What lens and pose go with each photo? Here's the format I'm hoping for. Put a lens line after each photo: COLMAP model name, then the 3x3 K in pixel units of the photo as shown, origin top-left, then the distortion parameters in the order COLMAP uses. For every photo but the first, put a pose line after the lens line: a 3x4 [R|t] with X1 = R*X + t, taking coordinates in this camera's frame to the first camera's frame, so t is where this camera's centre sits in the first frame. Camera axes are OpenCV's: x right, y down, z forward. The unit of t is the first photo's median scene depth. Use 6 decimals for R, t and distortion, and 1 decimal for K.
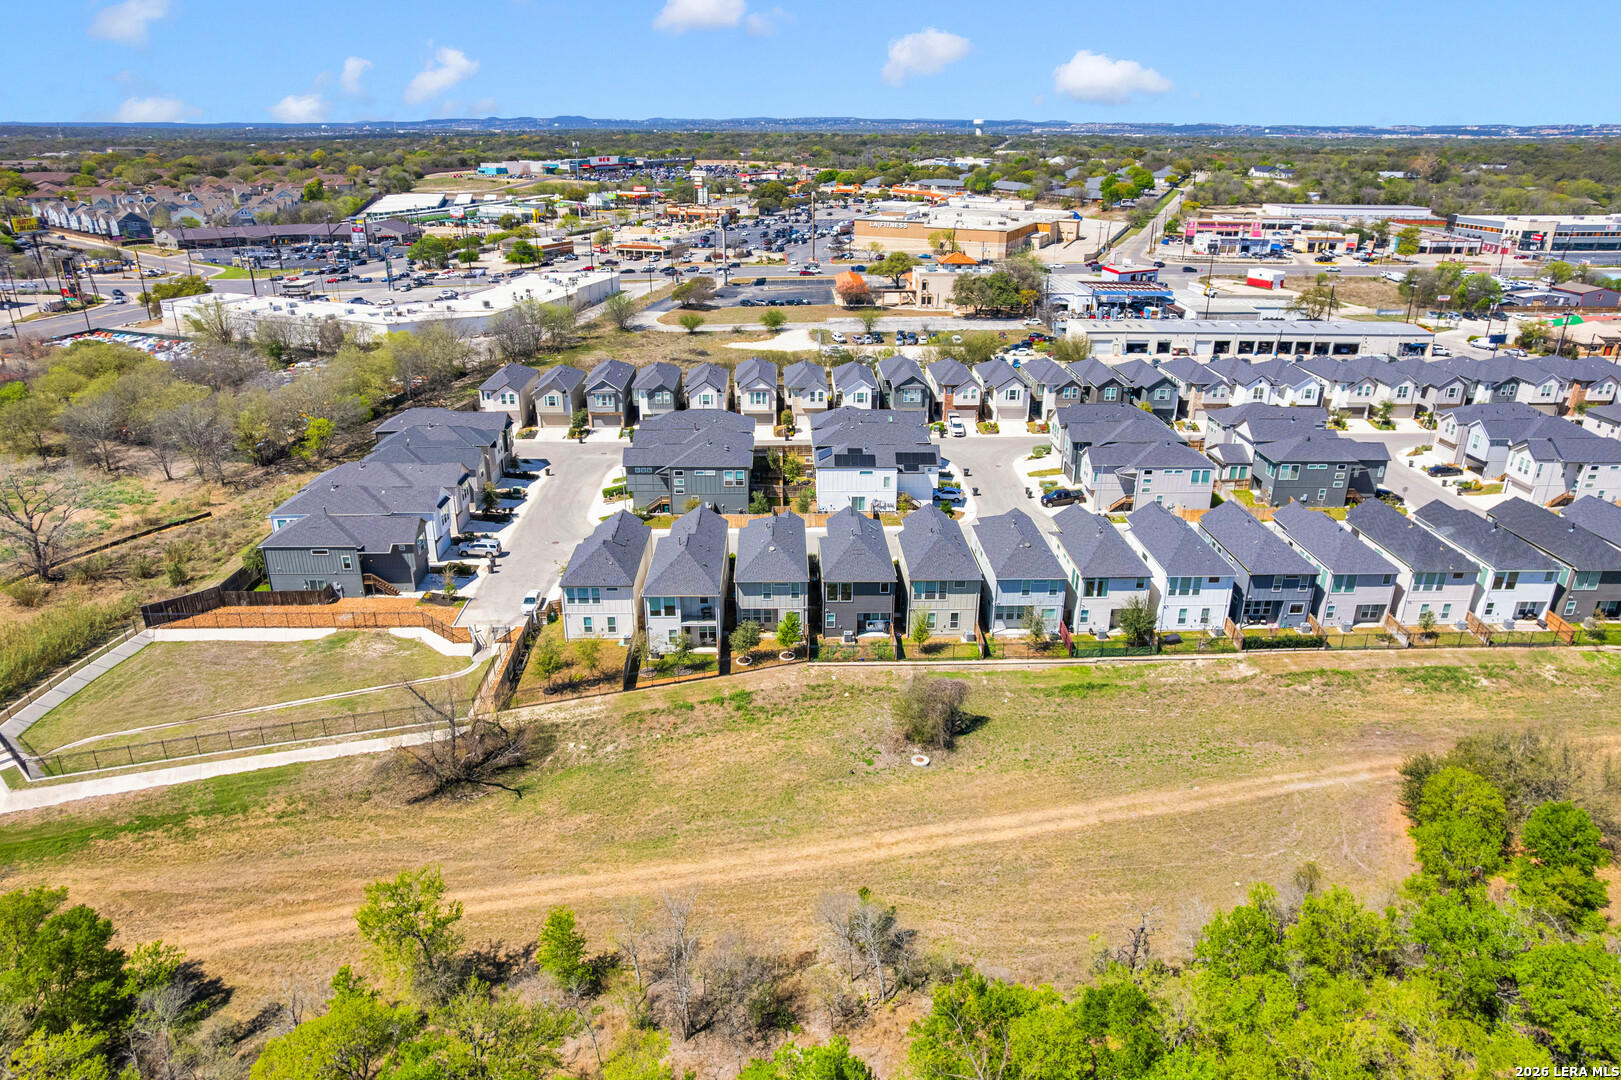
lens RADIAL K [[1033.5, 0, 810.5], [0, 1033.5, 540.0], [0, 0, 1]] dist [-0.068565, 0.056237]
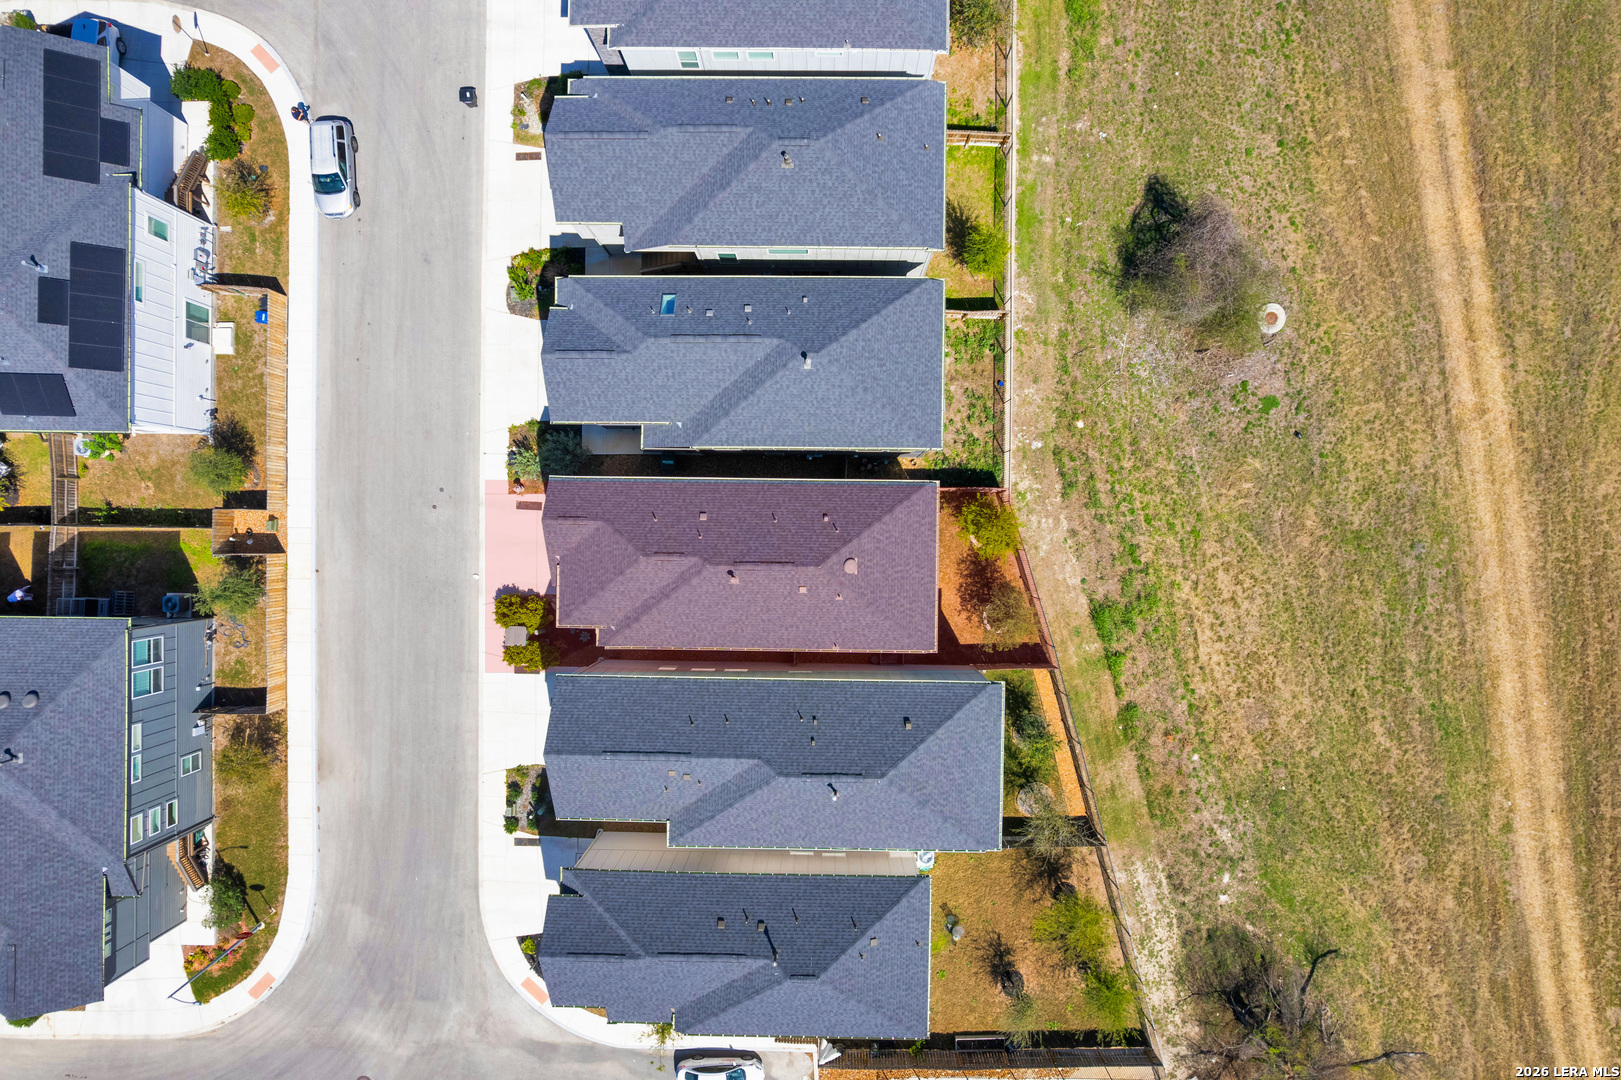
lens RADIAL K [[1033.5, 0, 810.5], [0, 1033.5, 540.0], [0, 0, 1]] dist [-0.068565, 0.056237]
pose [[0.043263, -0.998695, -0.027143, -0.013345], [0.380185, -0.008667, 0.924870, -0.318170], [-0.923898, -0.050332, 0.379314, 0.733309]]
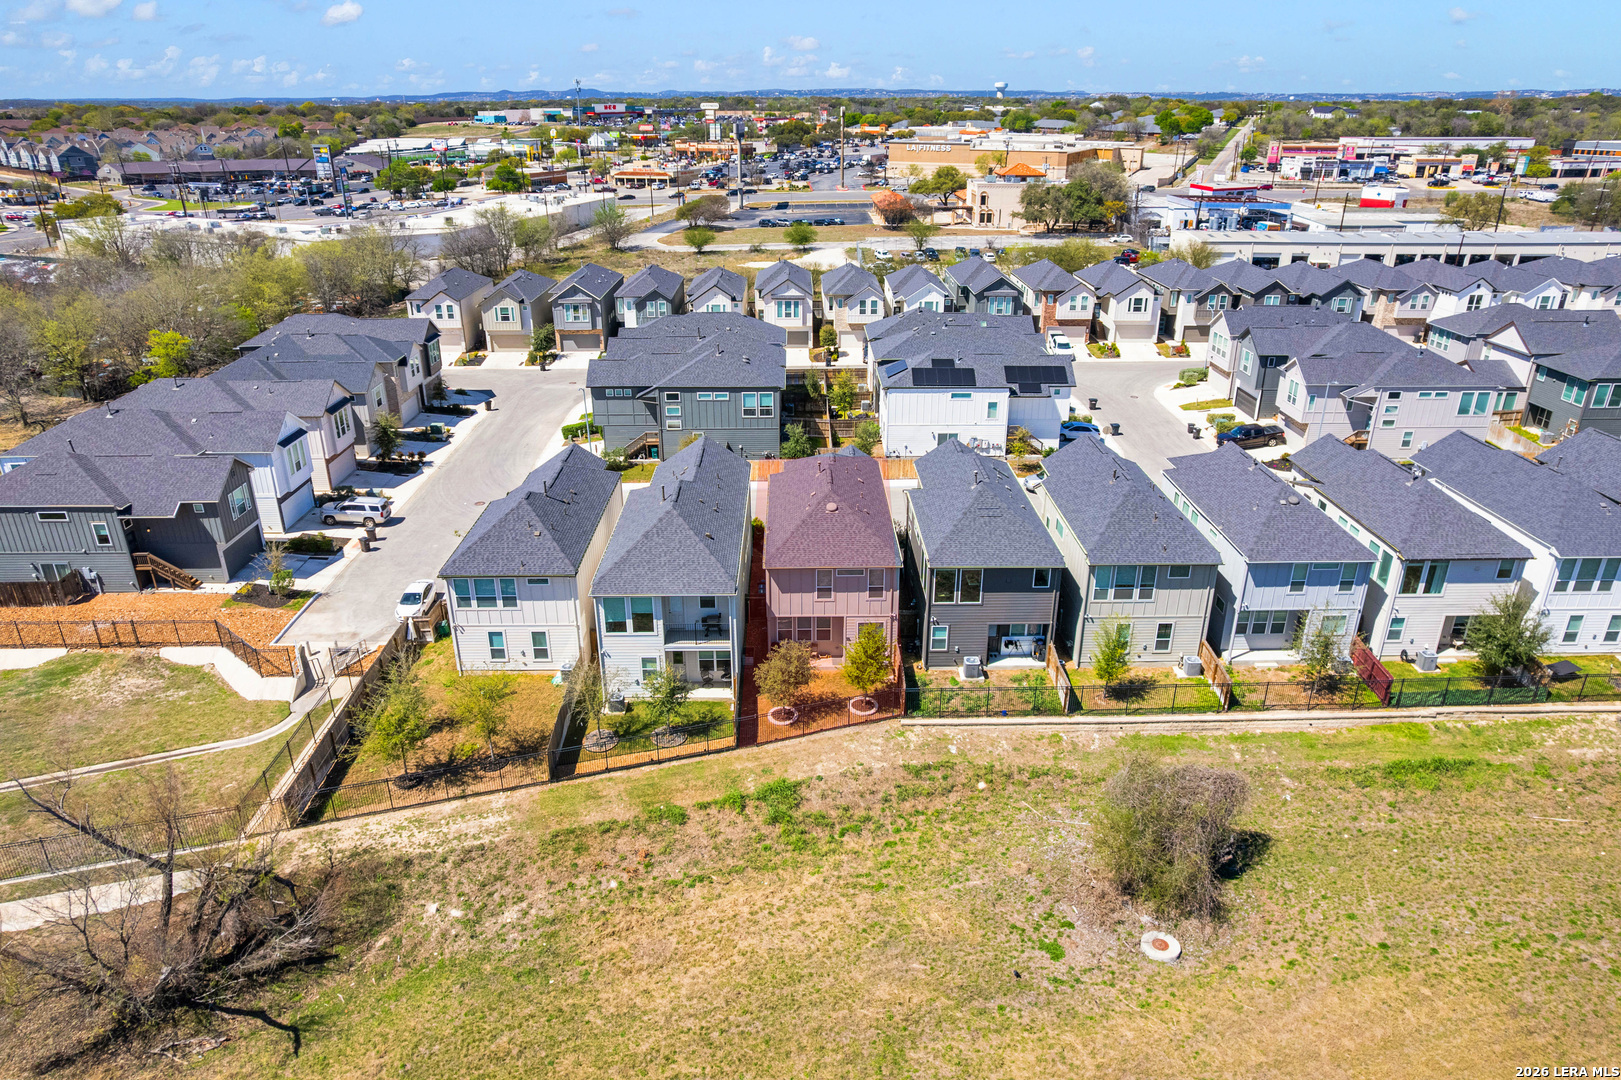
lens RADIAL K [[1033.5, 0, 810.5], [0, 1033.5, 540.0], [0, 0, 1]] dist [-0.068565, 0.056237]
pose [[0.999897, -0.000673, -0.014311, -0.034644], [0.001004, 0.999733, 0.023076, 0.011463], [0.014292, -0.023088, 0.999631, 0.384529]]
